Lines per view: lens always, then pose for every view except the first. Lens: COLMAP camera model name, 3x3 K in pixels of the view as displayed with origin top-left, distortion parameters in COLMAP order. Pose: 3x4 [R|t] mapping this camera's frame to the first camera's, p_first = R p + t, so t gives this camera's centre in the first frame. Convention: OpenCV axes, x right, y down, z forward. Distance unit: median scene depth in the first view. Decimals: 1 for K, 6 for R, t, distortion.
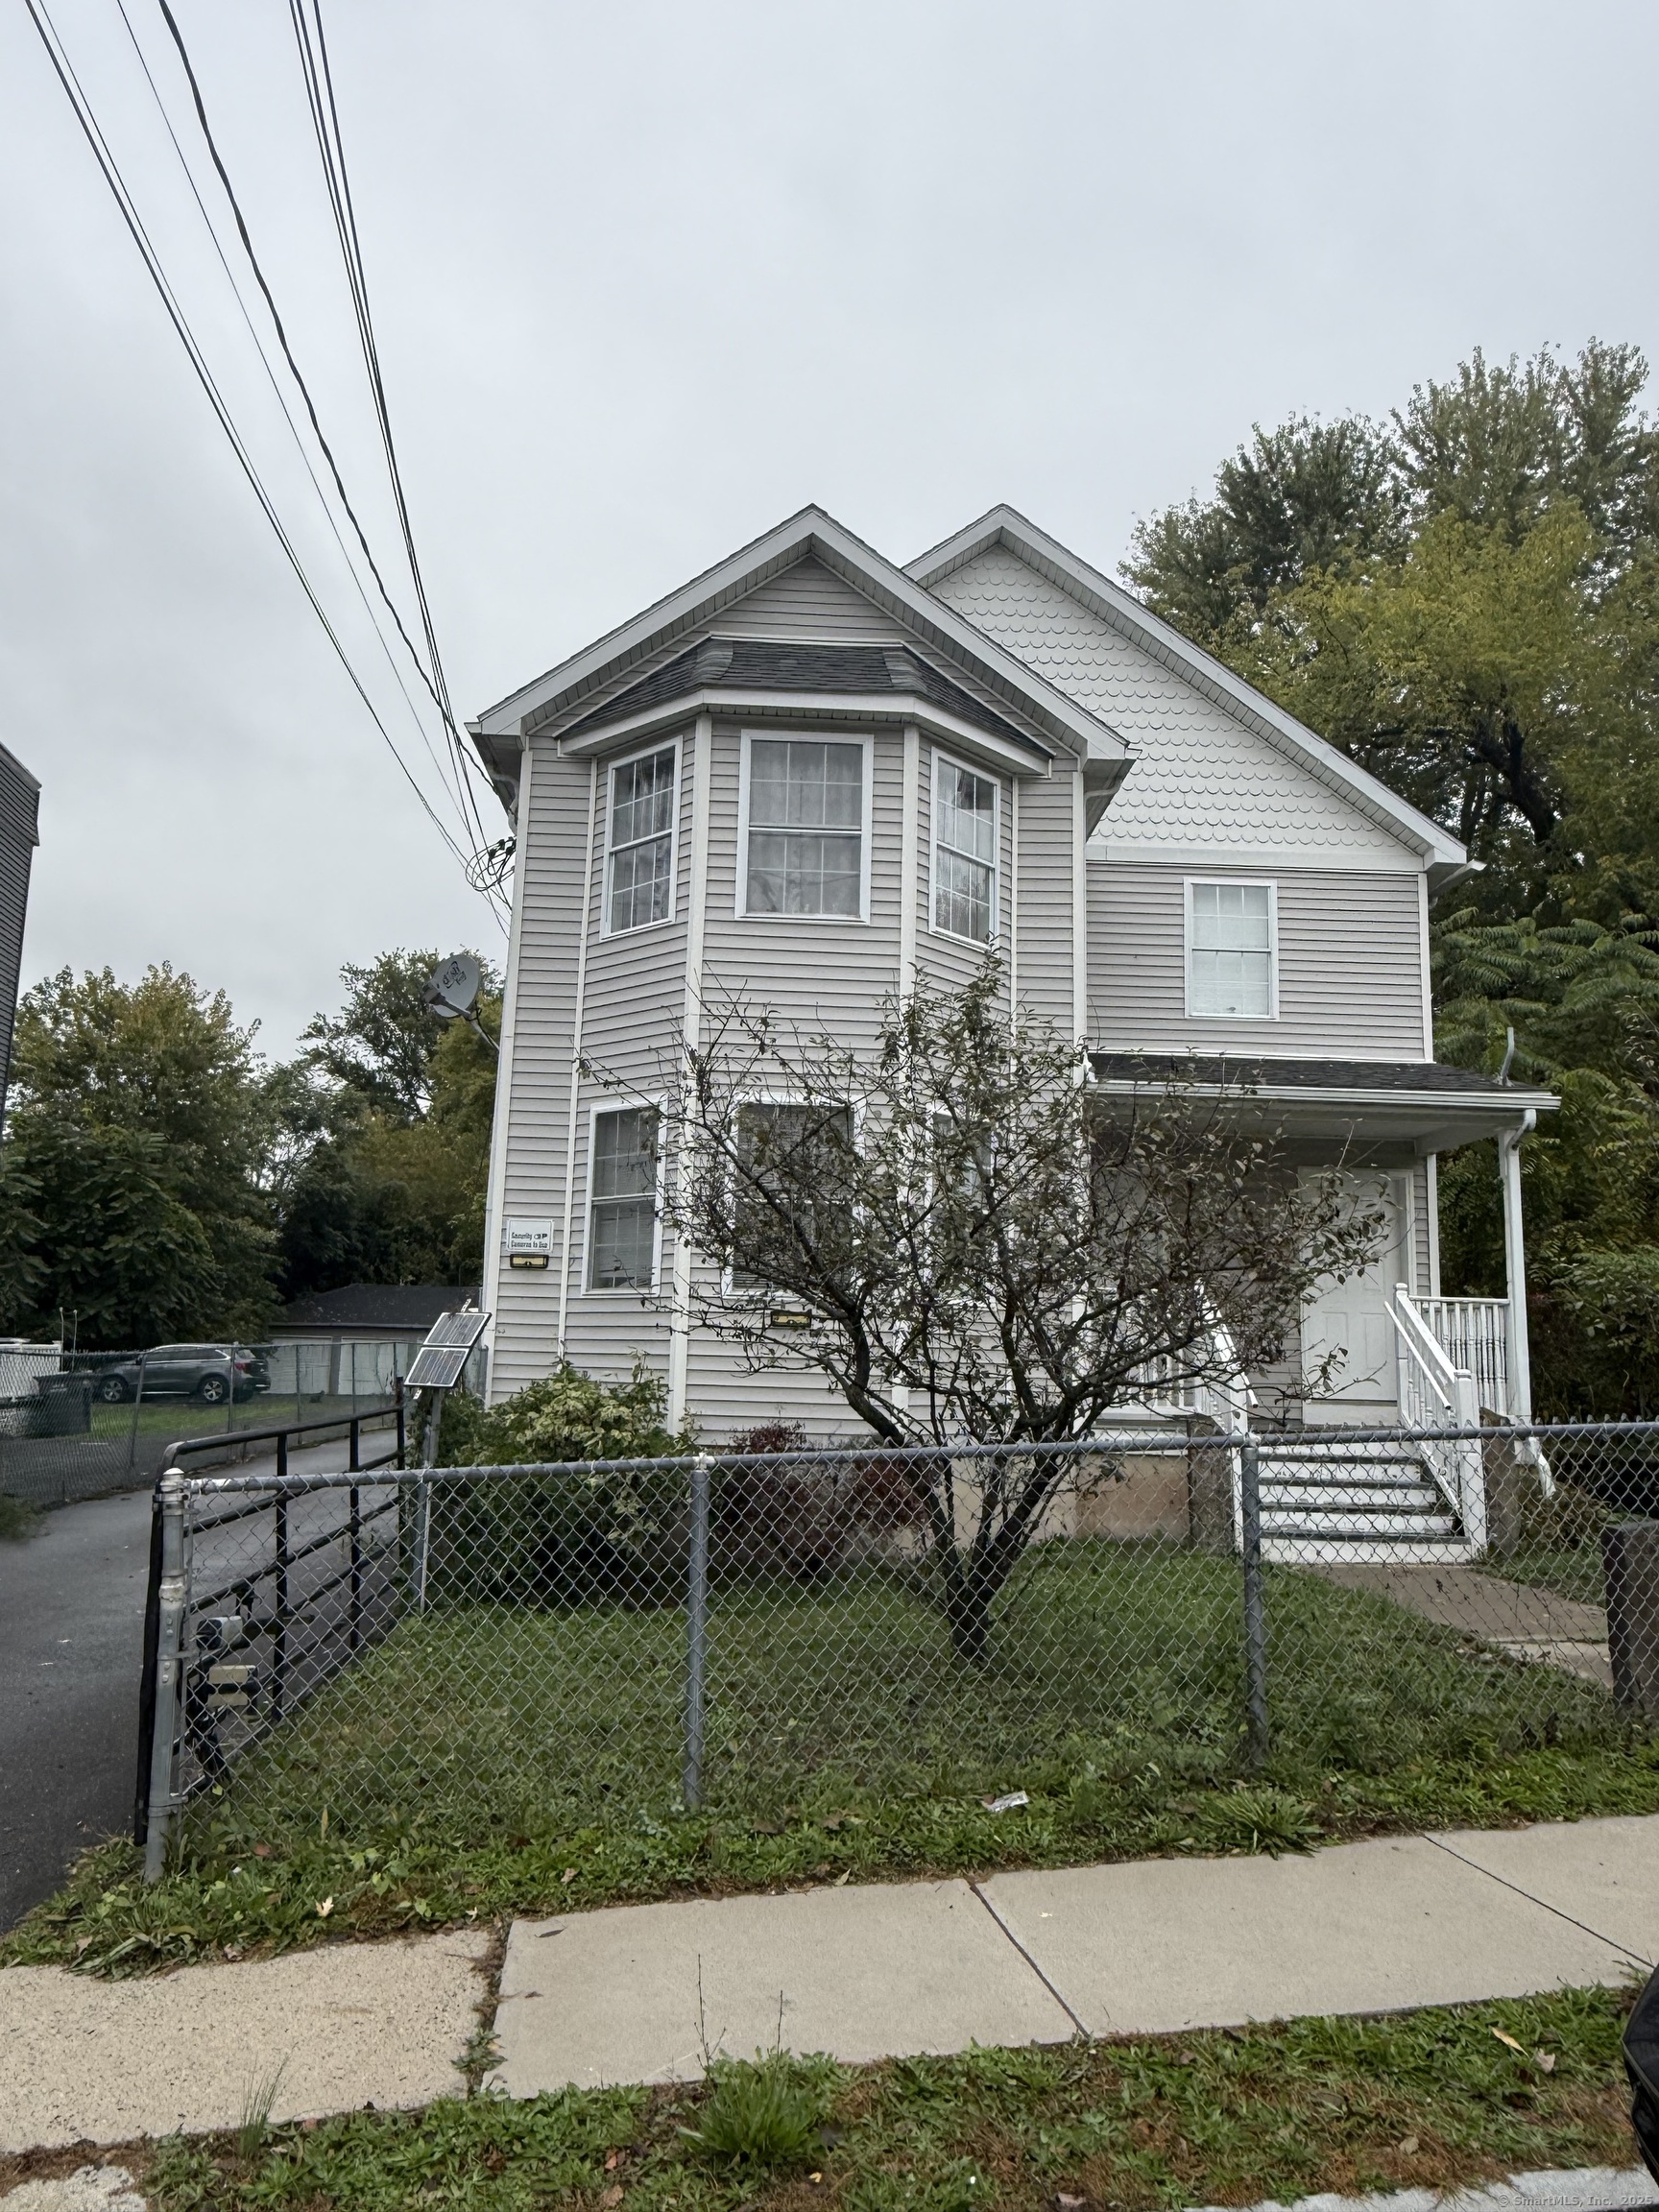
lens RADIAL K [[1557.3, 0, 841.7], [0, 1557.3, 1090.7], [0, 0, 1]] dist [0.041589, -0.047497]
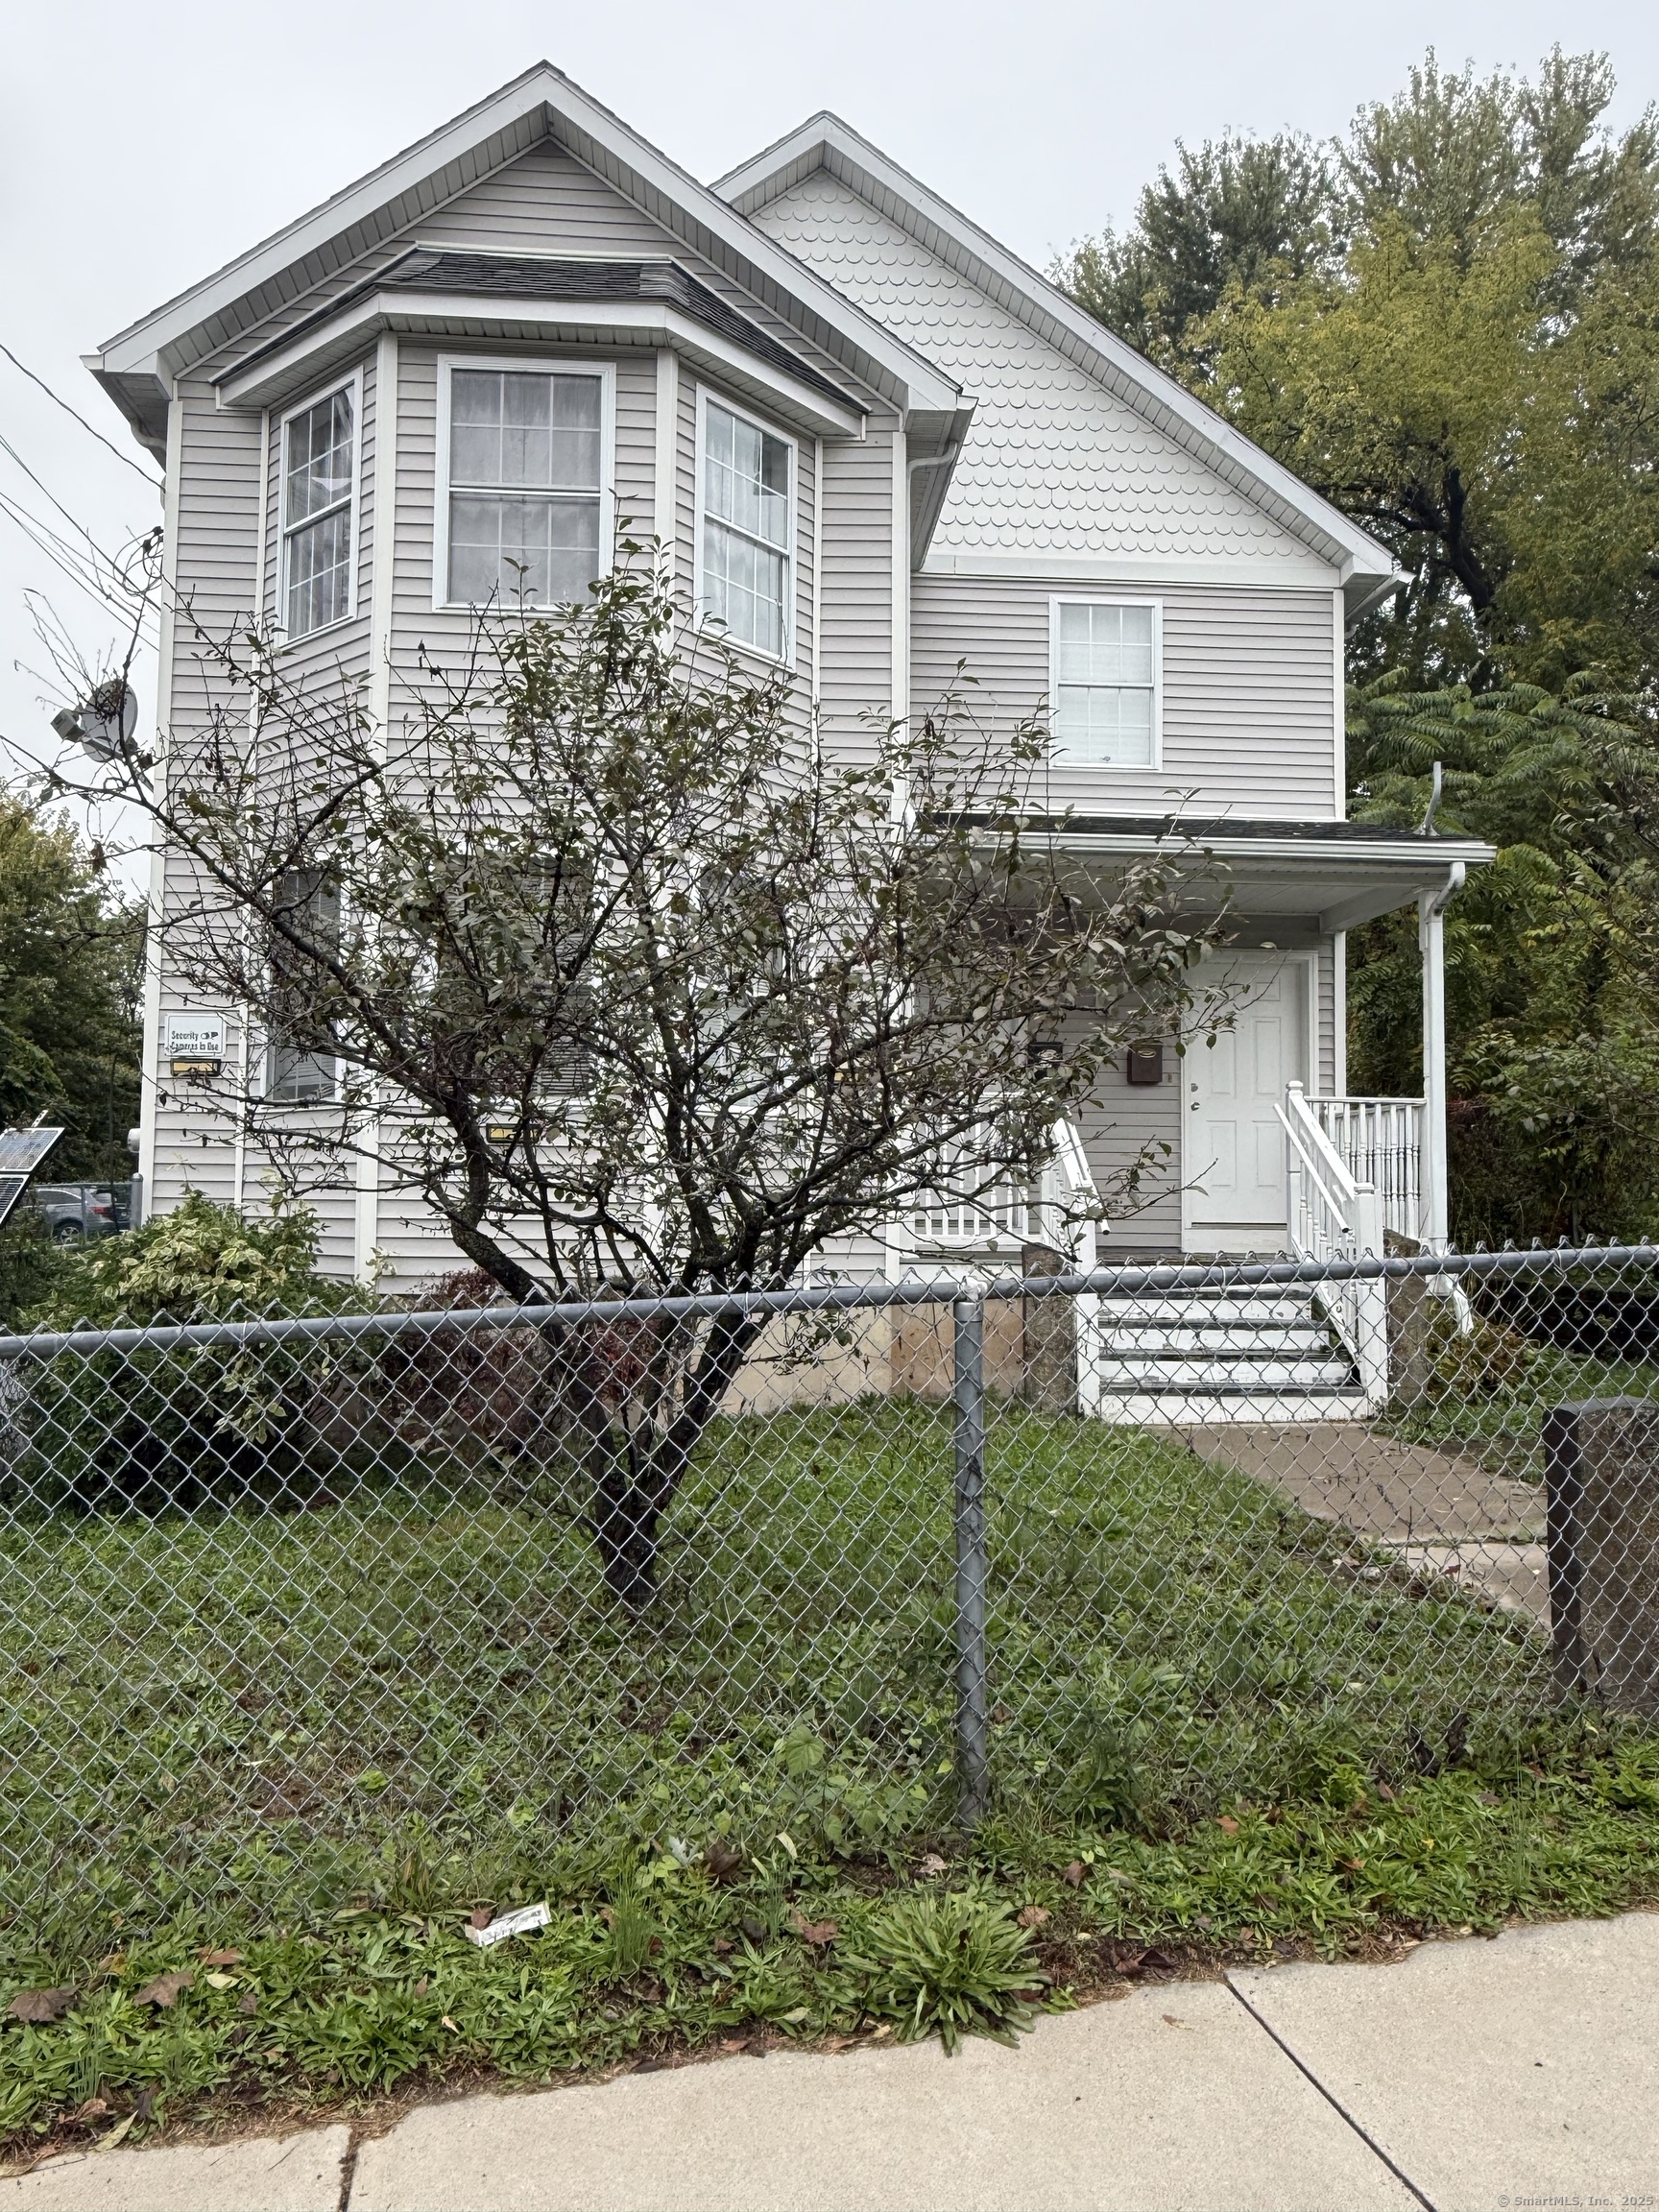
lens RADIAL K [[1557.3, 0, 830.3], [0, 1557.3, 1092.3], [0, 0, 1]] dist [0.041589, -0.047497]
pose [[0.999389, -0.013696, 0.032141, 0.092714], [0.010258, 0.994442, 0.104782, 0.042355], [-0.033398, -0.104388, 0.993976, 0.206509]]
